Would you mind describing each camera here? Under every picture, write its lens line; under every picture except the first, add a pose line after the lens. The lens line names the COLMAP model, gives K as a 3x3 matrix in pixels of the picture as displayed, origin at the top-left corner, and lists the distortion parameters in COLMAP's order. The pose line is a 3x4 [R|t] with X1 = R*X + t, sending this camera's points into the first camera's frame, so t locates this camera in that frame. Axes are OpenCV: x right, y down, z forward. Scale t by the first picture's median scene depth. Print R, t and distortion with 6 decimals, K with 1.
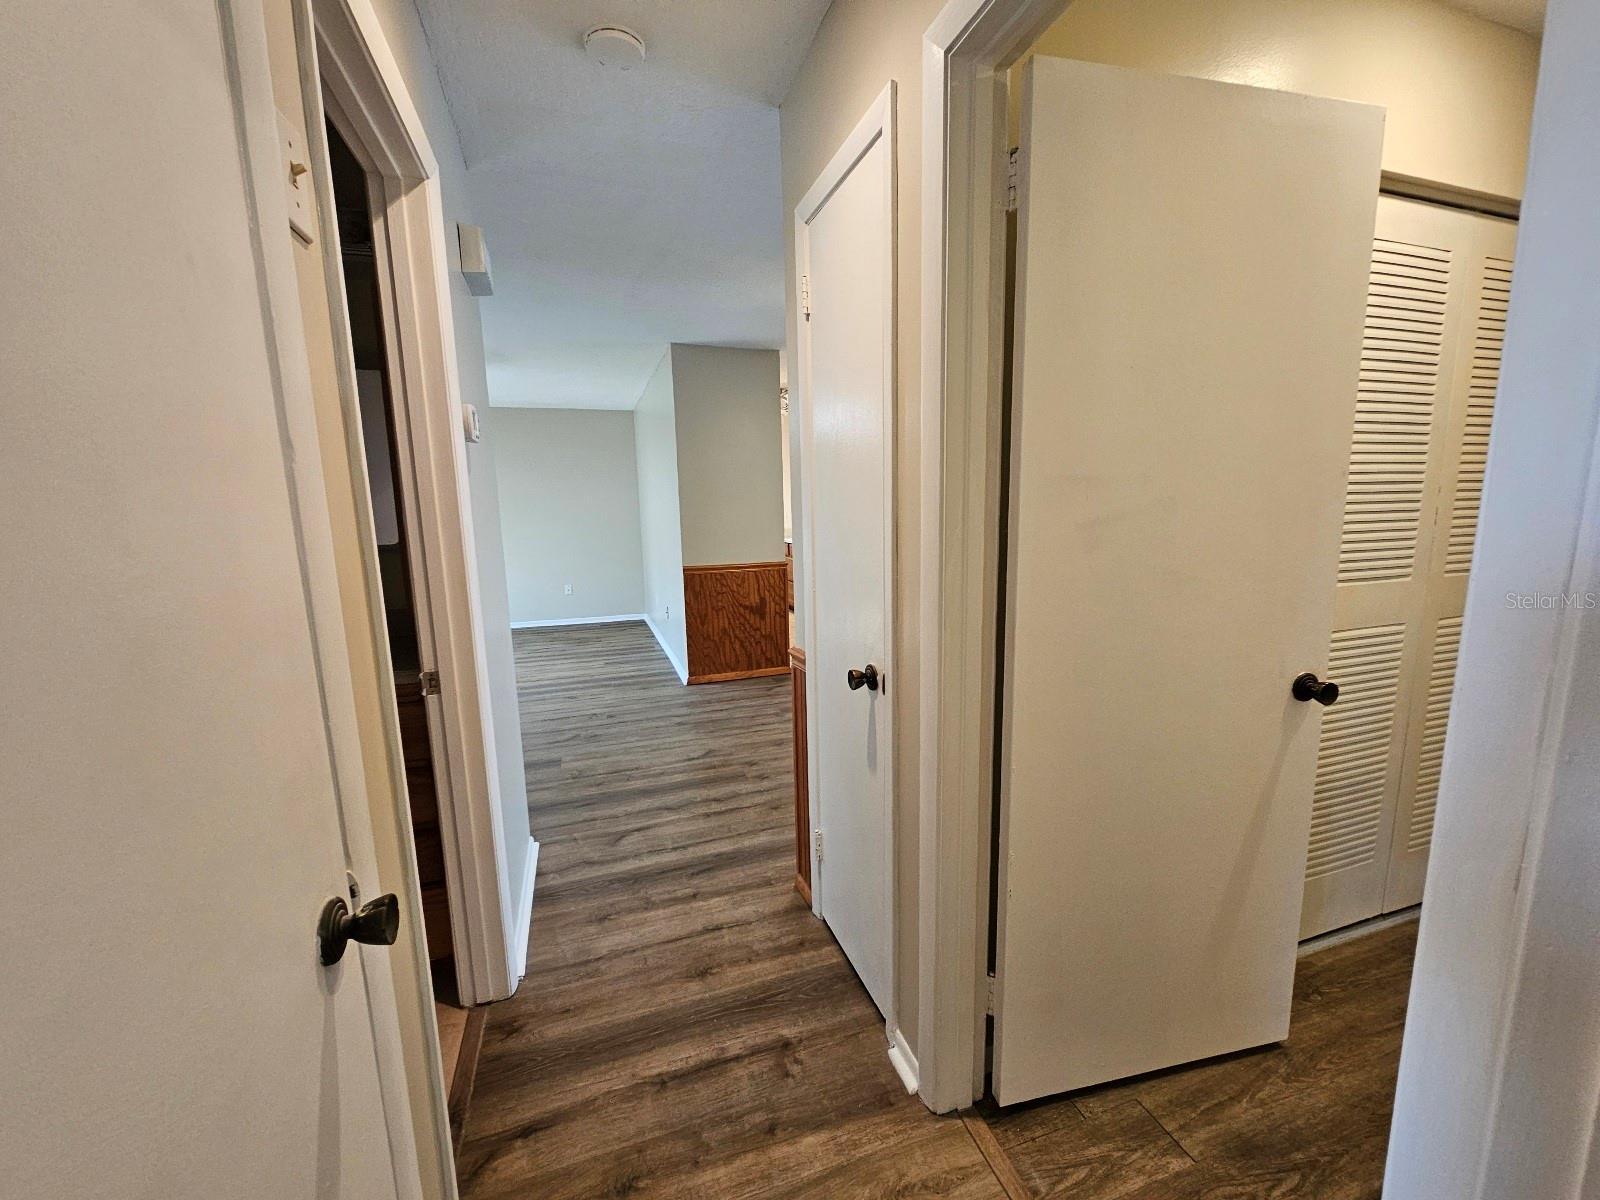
lens RADIAL K [[655.4, 0, 799.4], [0, 655.4, 603.0], [0, 0, 1]] dist [-0.005947, 0.003152]
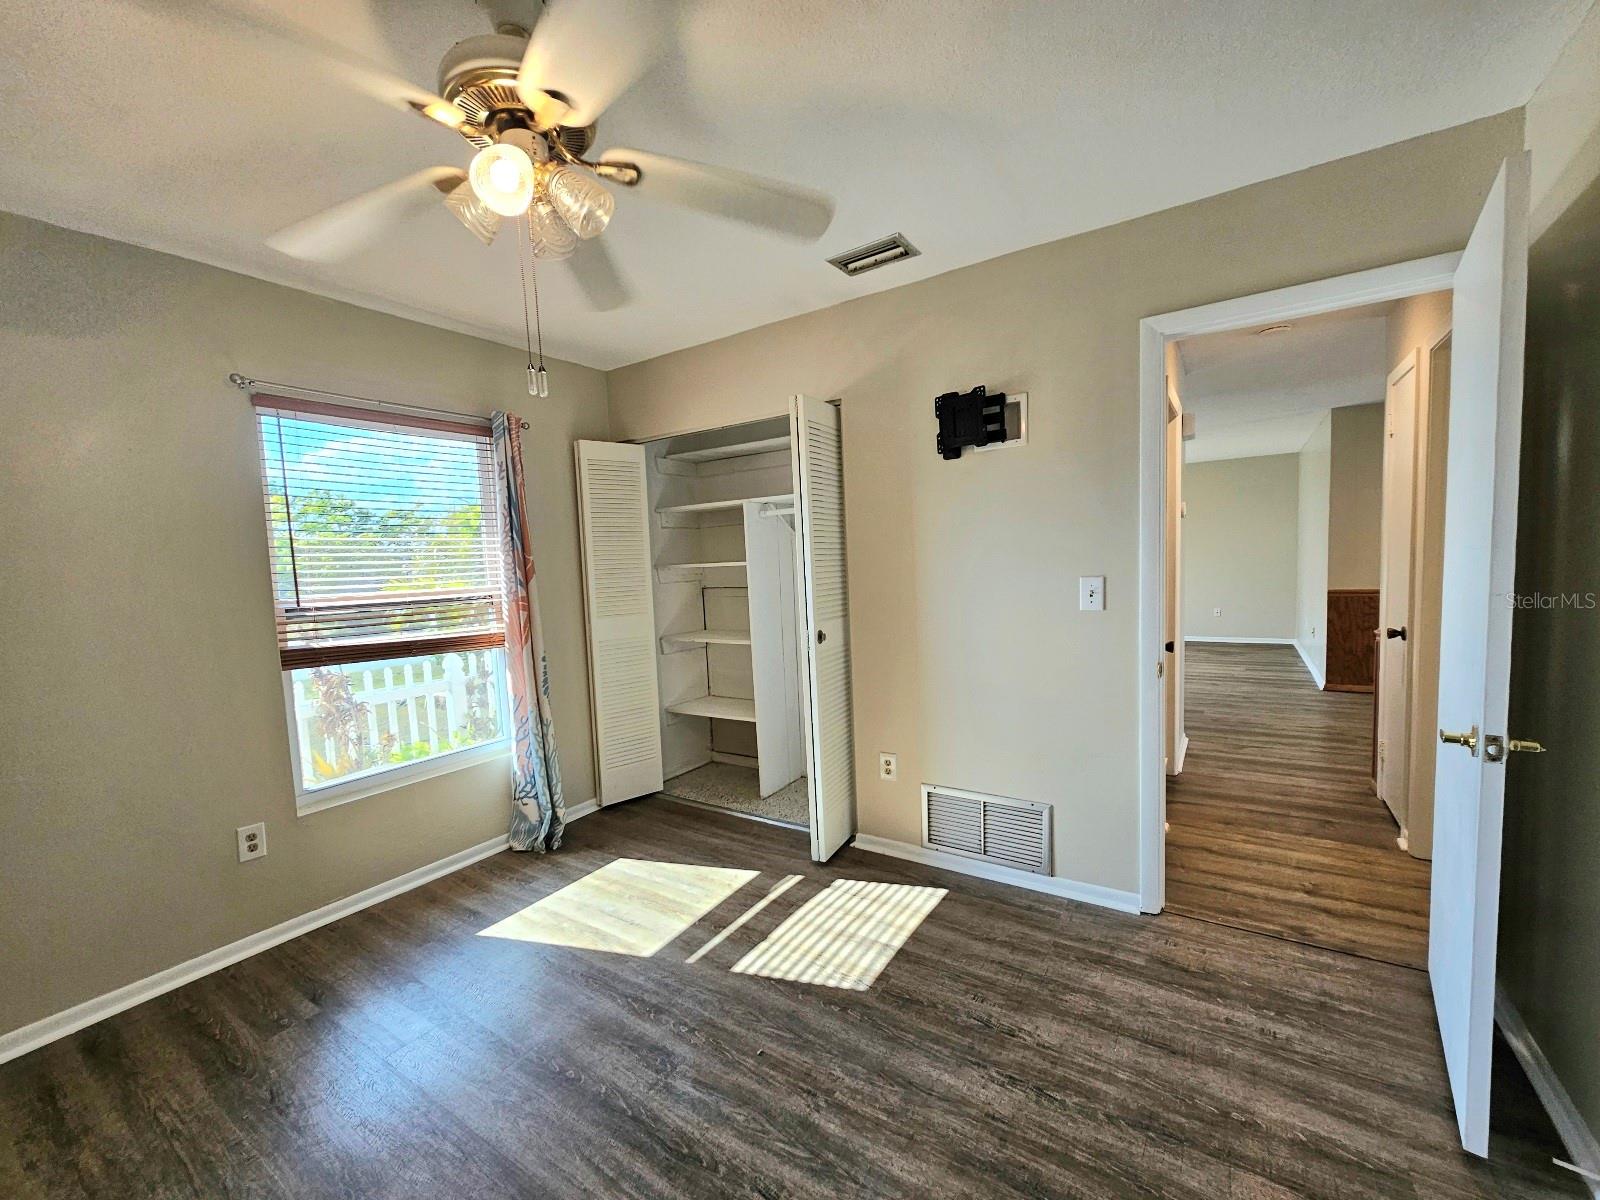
lens RADIAL K [[655.4, 0, 799.3], [0, 655.4, 616.1], [0, 0, 1]] dist [-0.005947, 0.003152]
pose [[0.617750, 0.067055, -0.783510, 0.188285], [-0.091576, 0.995713, 0.013014, 0.074124], [0.781024, 0.063712, 0.621242, -0.564297]]
